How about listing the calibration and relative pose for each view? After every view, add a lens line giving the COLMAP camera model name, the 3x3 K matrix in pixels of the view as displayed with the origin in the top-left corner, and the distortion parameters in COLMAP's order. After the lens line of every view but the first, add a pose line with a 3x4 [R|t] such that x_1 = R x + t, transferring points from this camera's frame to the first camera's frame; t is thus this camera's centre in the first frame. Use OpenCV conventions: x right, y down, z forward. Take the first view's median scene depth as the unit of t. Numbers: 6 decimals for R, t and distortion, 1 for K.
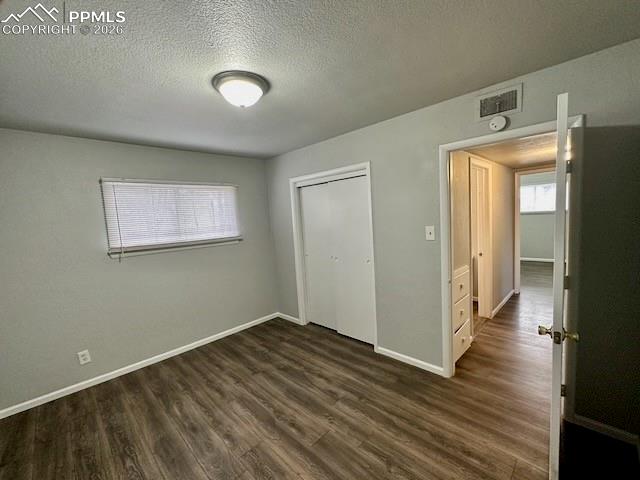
lens RADIAL K [[273.5, 0, 320.0], [0, 273.5, 240.0], [0, 0, 1]] dist [0.000342, 0.000005]
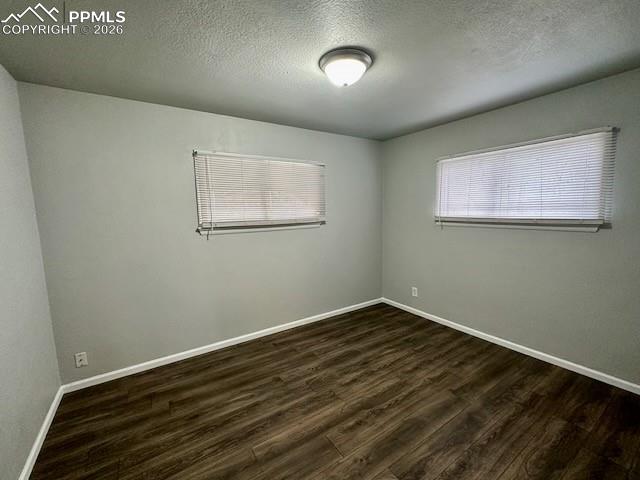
lens RADIAL K [[273.5, 0, 320.0], [0, 273.5, 240.0], [0, 0, 1]] dist [0.000342, 0.000005]
pose [[-0.197952, 0.173731, -0.964693, 0.577228], [-0.051961, 0.980924, 0.187317, -0.075455], [0.978834, 0.087206, -0.185149, 0.809124]]
